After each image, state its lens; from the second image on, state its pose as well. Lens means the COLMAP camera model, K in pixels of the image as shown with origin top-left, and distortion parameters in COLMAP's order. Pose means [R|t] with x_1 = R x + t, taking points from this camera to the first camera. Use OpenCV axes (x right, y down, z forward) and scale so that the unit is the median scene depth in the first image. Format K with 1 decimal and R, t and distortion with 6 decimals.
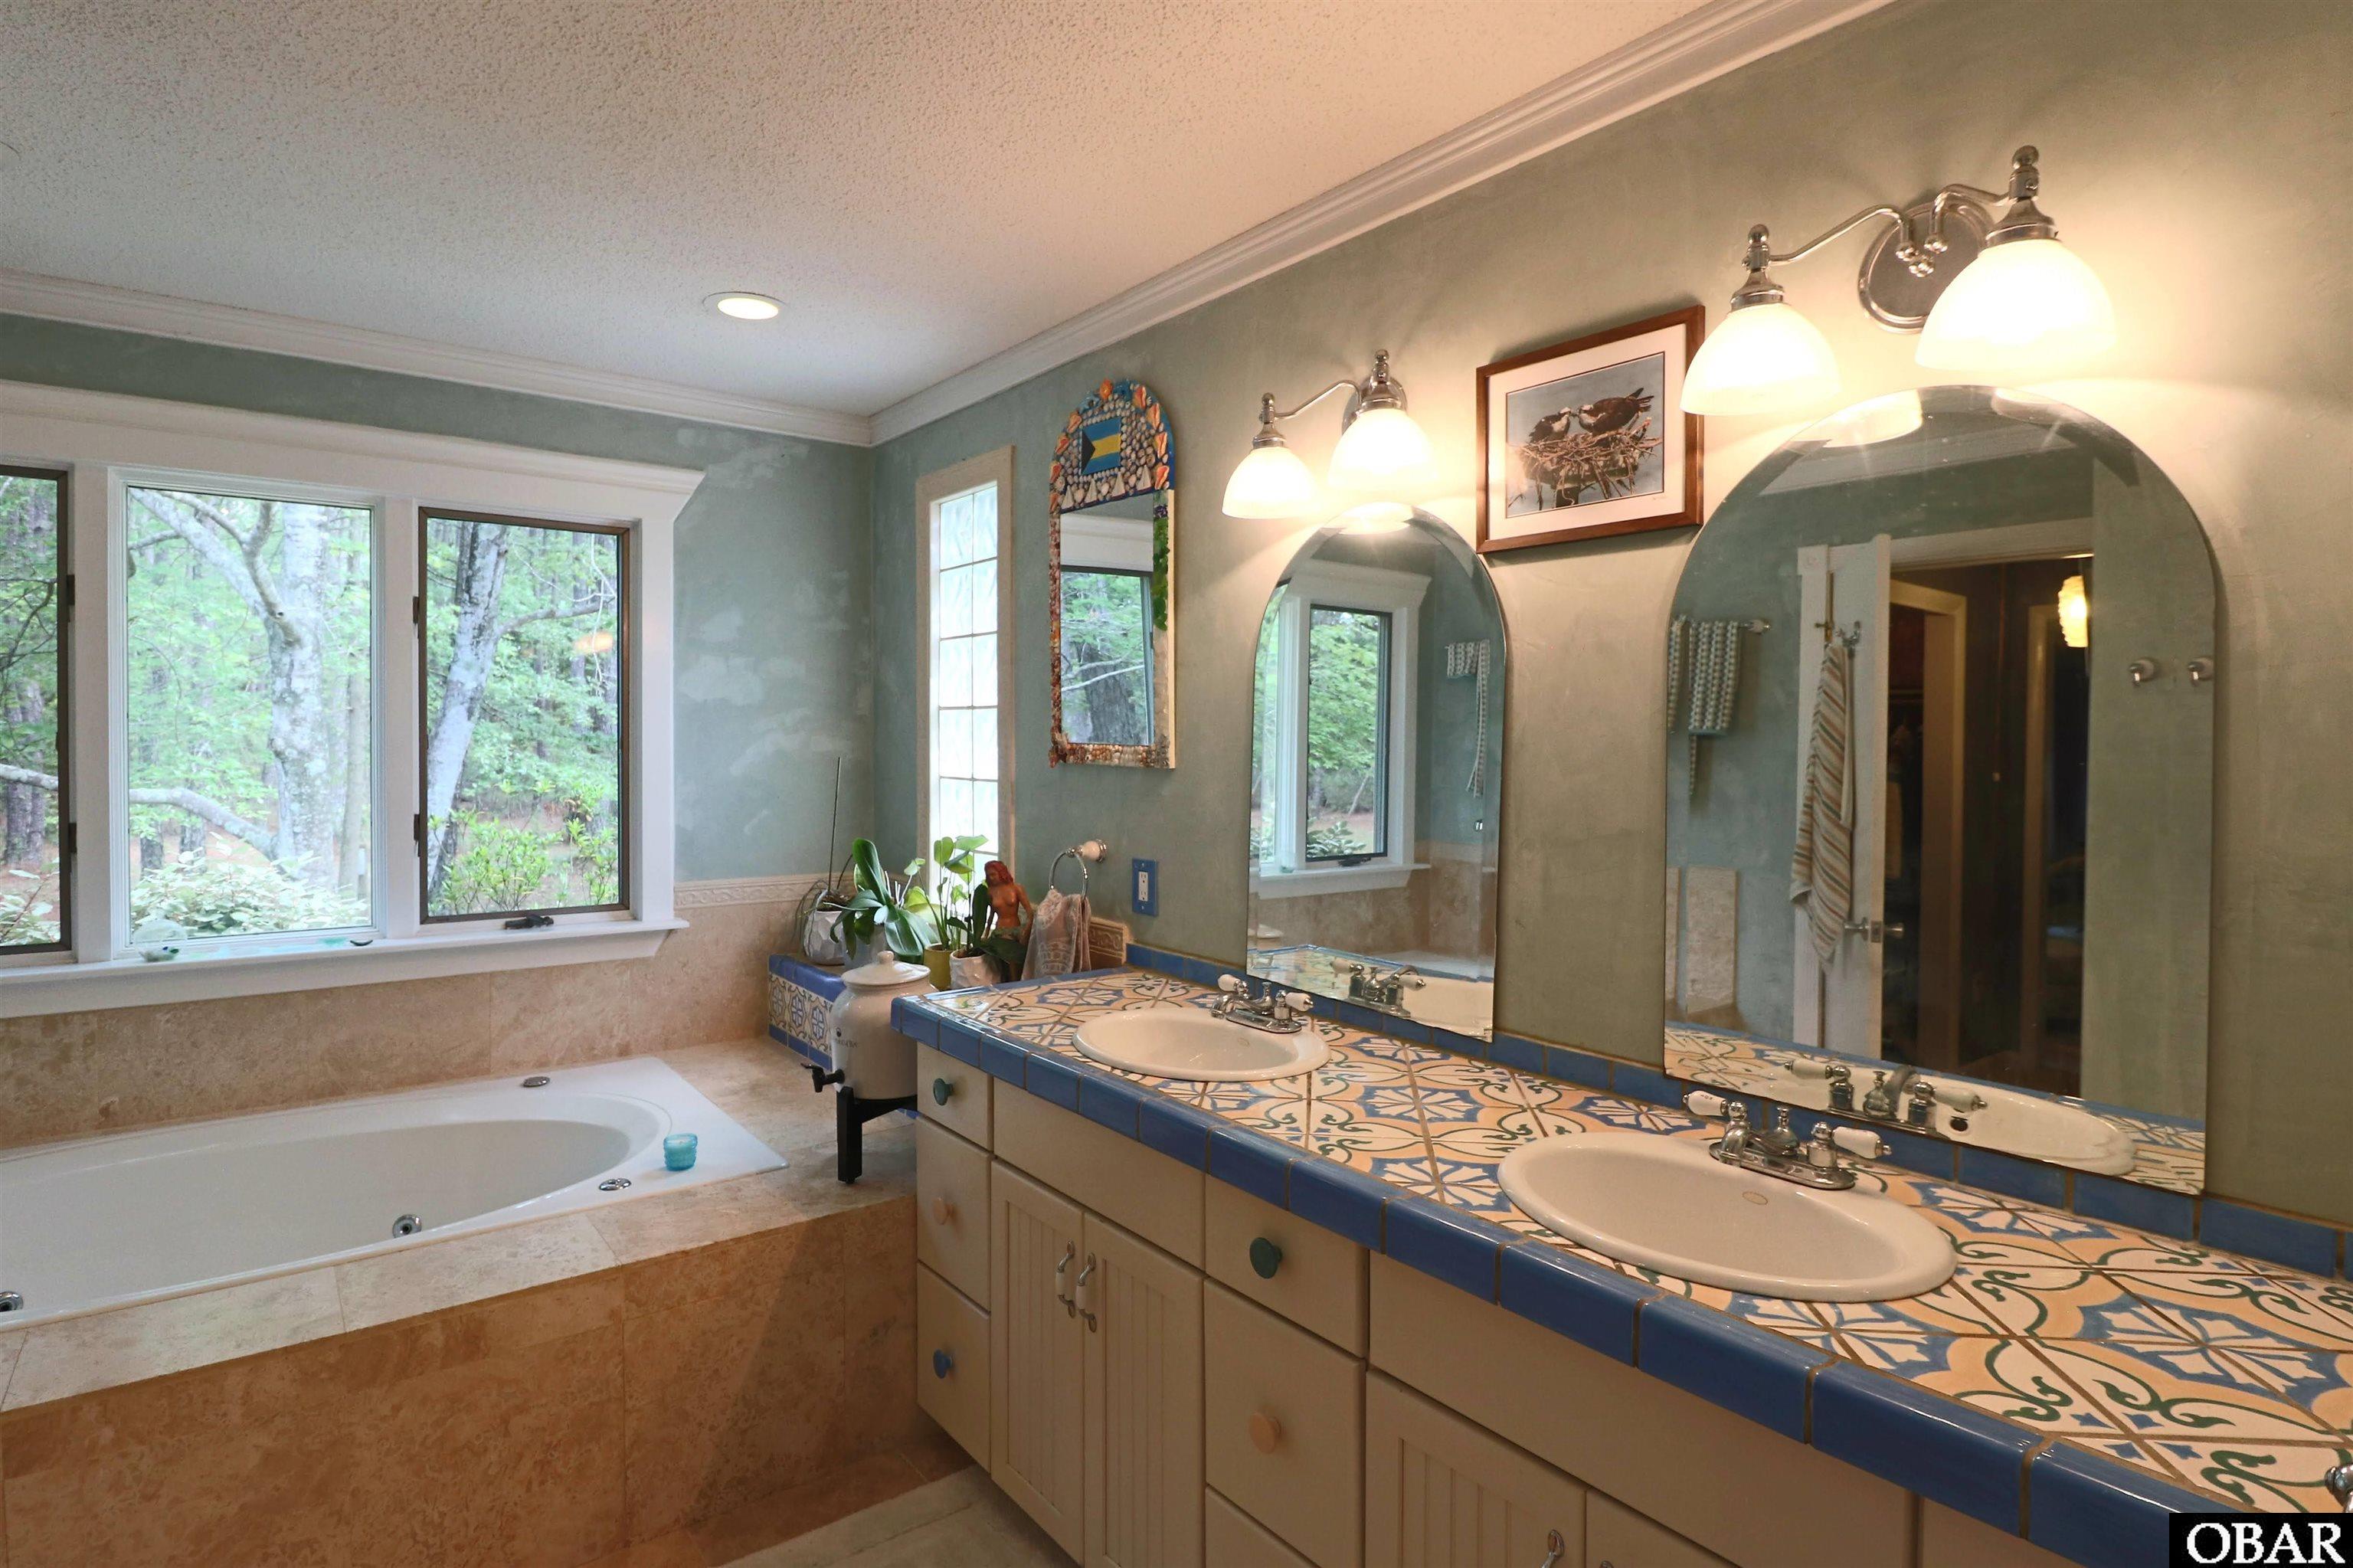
lens RADIAL K [[1215.0, 0, 1175.0], [0, 1215.0, 767.2], [0, 0, 1]] dist [-0.003221, -0.000824]
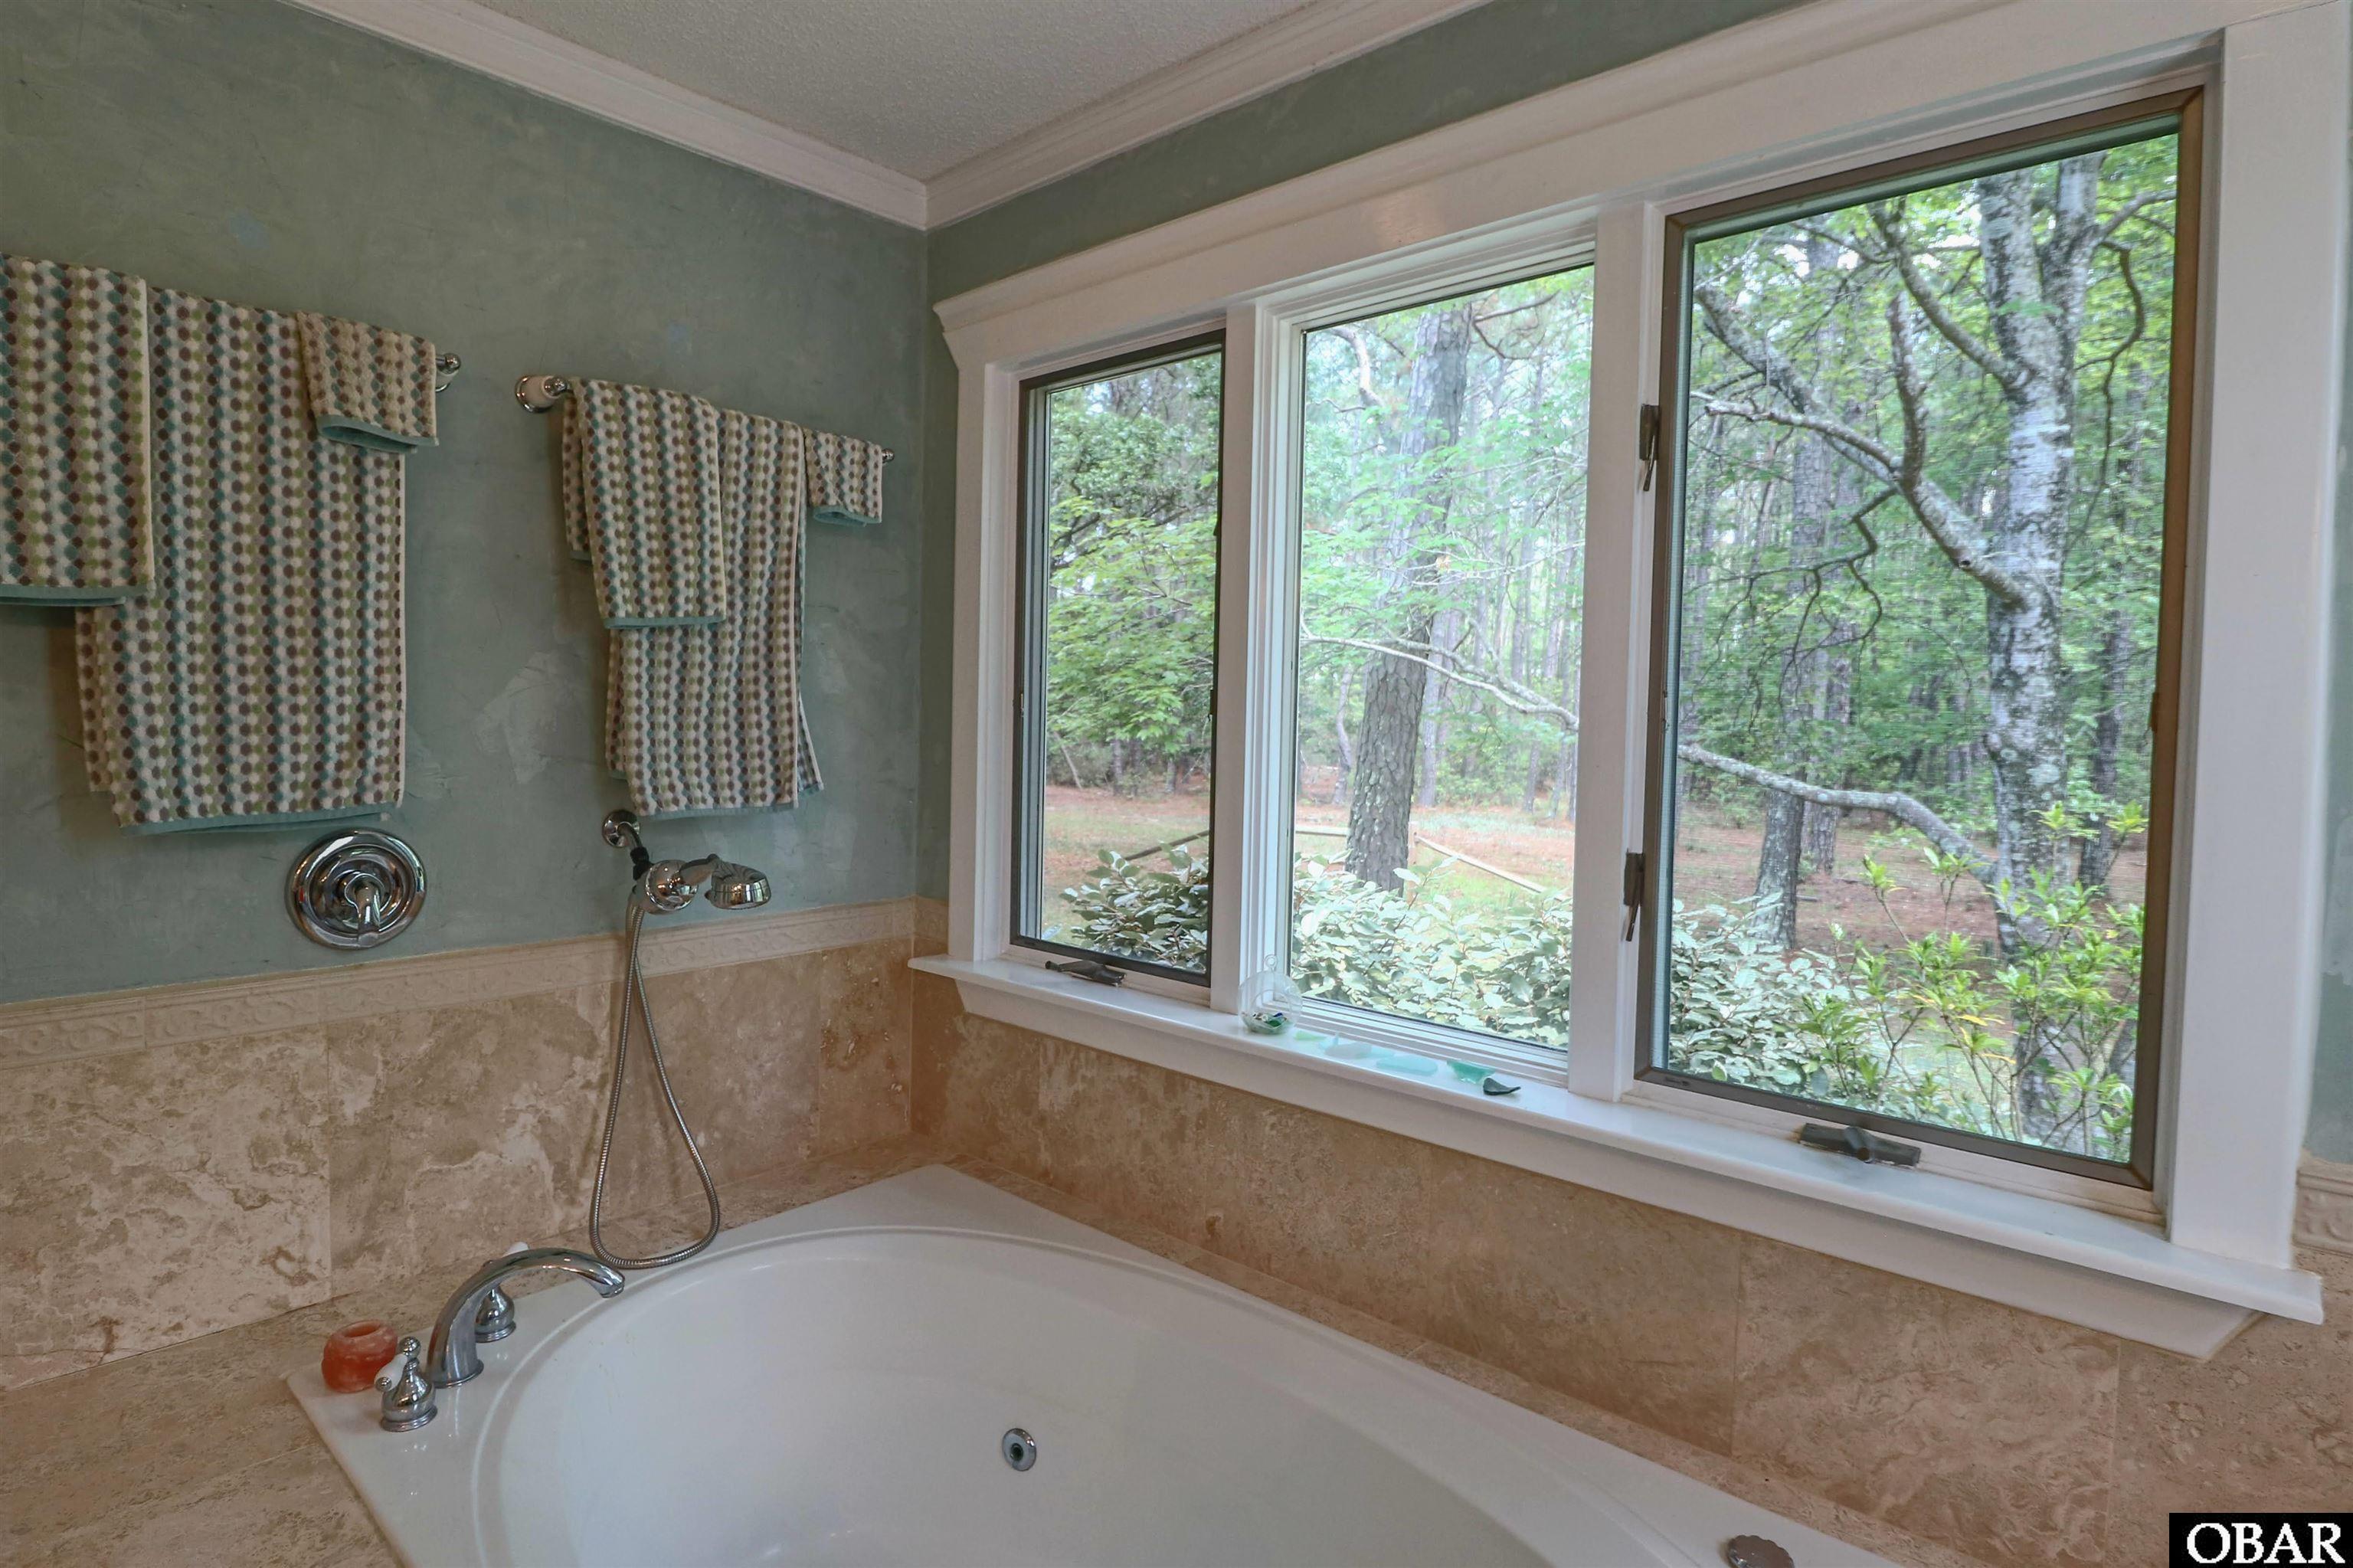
lens RADIAL K [[1215.0, 0, 1163.6], [0, 1215.0, 740.0], [0, 0, 1]] dist [-0.003221, -0.000824]
pose [[0.172898, 0.020116, -0.984734, -0.086115], [-0.051344, 0.998616, 0.011385, -0.002319], [0.983601, 0.048592, 0.173692, 0.363383]]
